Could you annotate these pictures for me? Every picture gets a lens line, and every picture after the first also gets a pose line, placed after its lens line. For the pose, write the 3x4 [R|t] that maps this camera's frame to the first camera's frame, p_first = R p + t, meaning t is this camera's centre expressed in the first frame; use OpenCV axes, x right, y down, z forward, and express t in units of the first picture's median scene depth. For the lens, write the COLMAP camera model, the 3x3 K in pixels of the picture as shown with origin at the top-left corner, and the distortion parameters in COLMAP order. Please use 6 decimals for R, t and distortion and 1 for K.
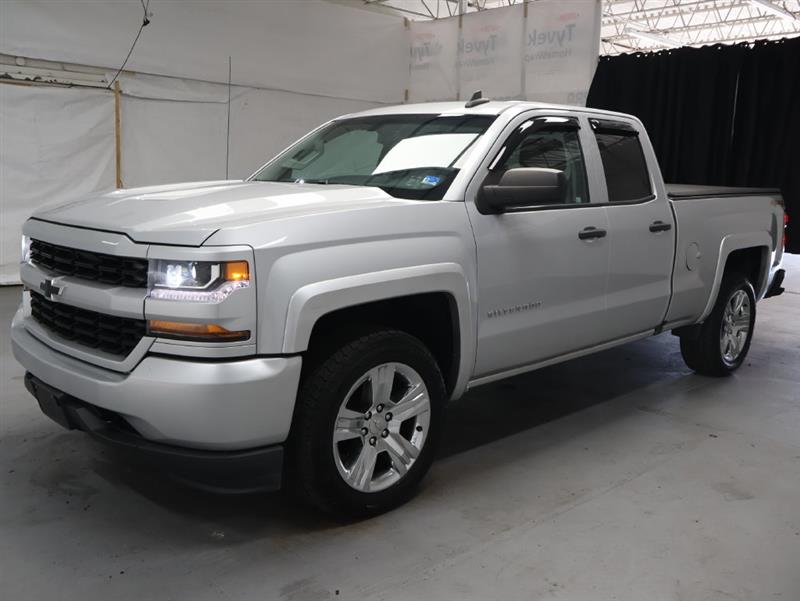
lens RADIAL K [[763.0, 0, 400.0], [0, 763.0, 300.5], [0, 0, 1]] dist [-0.007480, -0.005986]
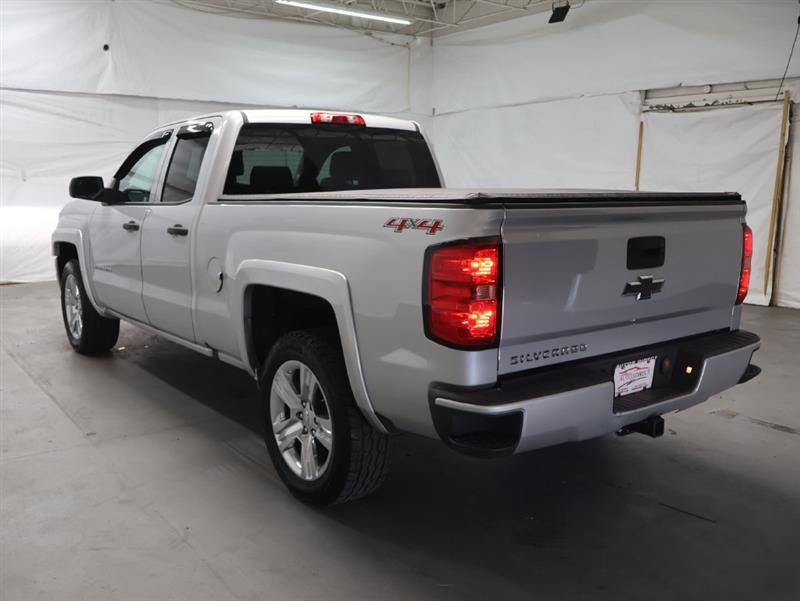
lens RADIAL K [[783.4, 0, 377.9], [0, 783.4, 298.0], [0, 0, 1]] dist [-0.009934, -0.001986]
pose [[-0.155918, 0.117088, -0.980806, 0.687723], [-0.171117, 0.974735, 0.143565, -0.106395], [0.972835, 0.190217, -0.131943, 0.751268]]
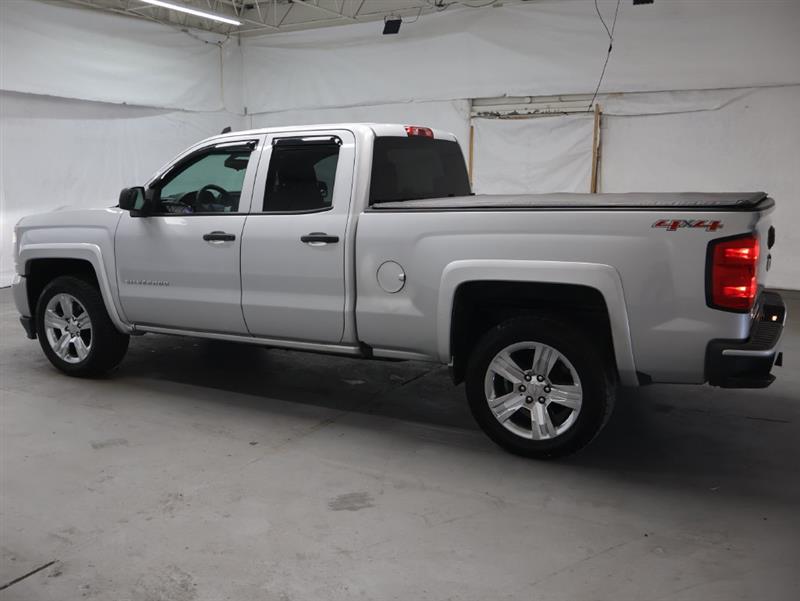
lens RADIAL K [[789.0, 0, 400.0], [0, 789.0, 300.5], [0, 0, 1]] dist [-0.012745, 0.001584]
pose [[0.288564, 0.122780, -0.949555, 0.738558], [-0.139438, 0.986559, 0.085191, -0.064852], [0.947253, 0.107821, 0.301806, 0.434531]]
